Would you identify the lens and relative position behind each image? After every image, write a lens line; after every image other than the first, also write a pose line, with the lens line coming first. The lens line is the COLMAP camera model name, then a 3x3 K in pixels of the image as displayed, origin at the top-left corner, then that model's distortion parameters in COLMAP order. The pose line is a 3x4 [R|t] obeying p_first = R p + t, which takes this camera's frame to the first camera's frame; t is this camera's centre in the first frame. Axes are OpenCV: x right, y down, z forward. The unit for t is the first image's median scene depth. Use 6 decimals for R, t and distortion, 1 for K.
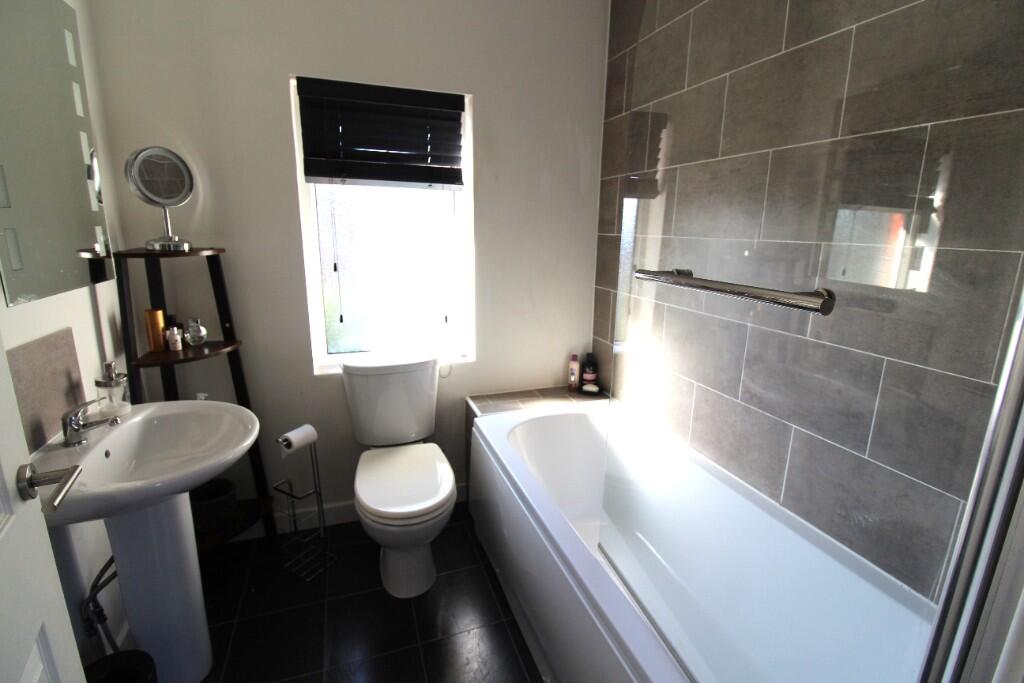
lens RADIAL K [[473.8, 0, 517.3], [0, 473.8, 337.5], [0, 0, 1]] dist [-0.000363, -0.011164]
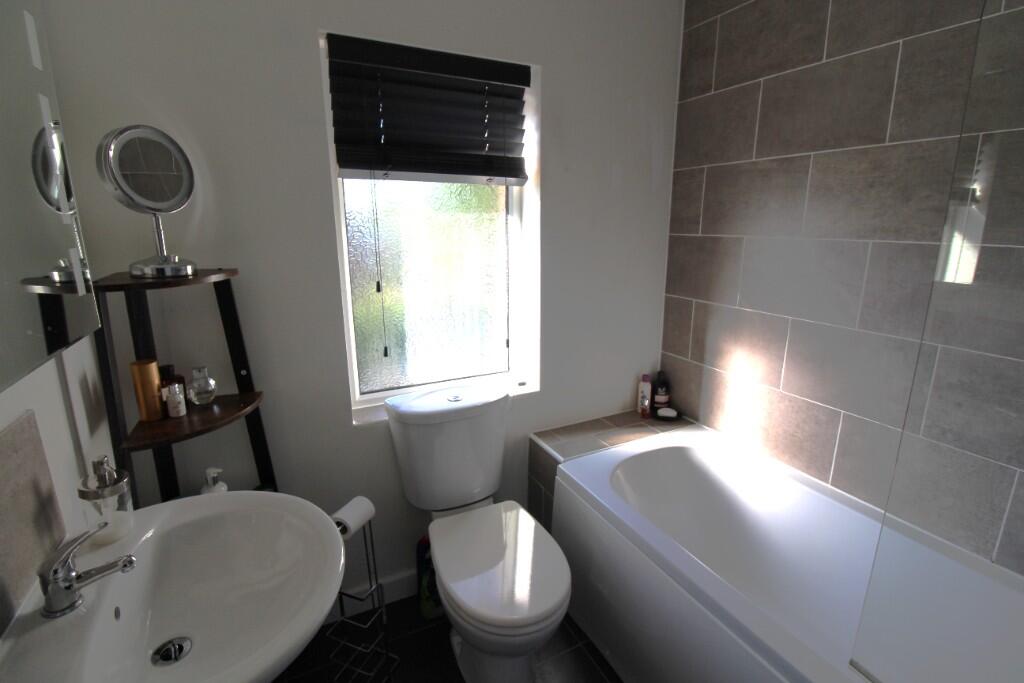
lens RADIAL K [[473.8, 0, 517.3], [0, 473.8, 337.5], [0, 0, 1]] dist [-0.000363, -0.011164]
pose [[0.992147, -0.047119, 0.115862, -0.275357], [0.045825, 0.998854, 0.013815, -0.071415], [-0.116380, -0.008397, 0.993169, 0.223302]]
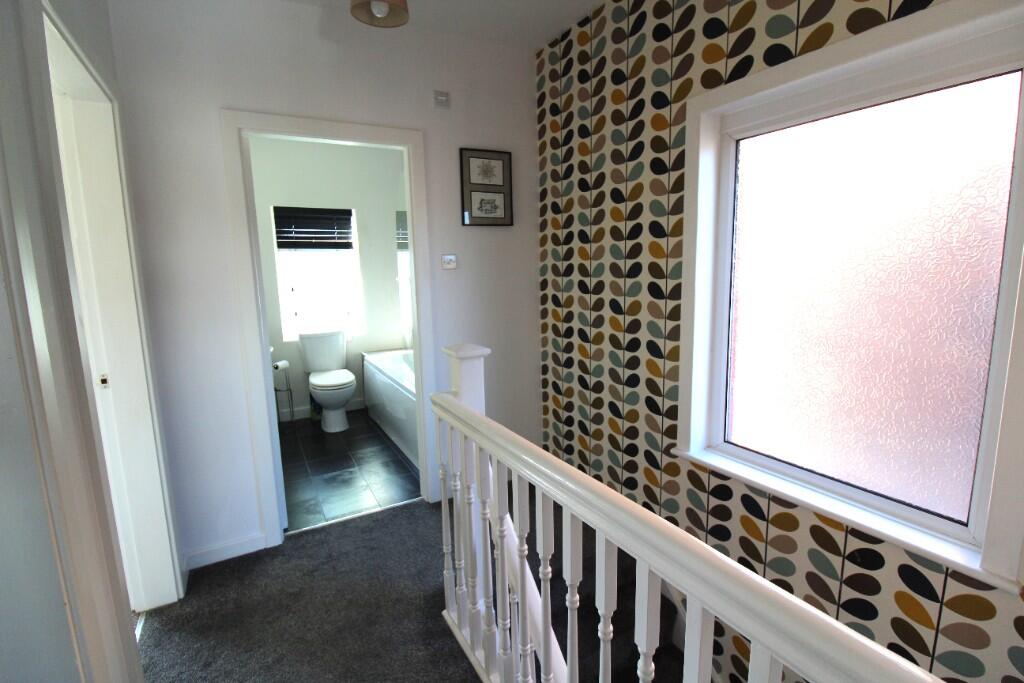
lens RADIAL K [[473.8, 0, 517.3], [0, 473.8, 337.5], [0, 0, 1]] dist [-0.000363, -0.011164]
pose [[0.983340, -0.065806, 0.169446, 0.256831], [0.078733, 0.994383, -0.070732, 0.324630], [-0.163839, 0.082895, 0.982998, -1.360315]]
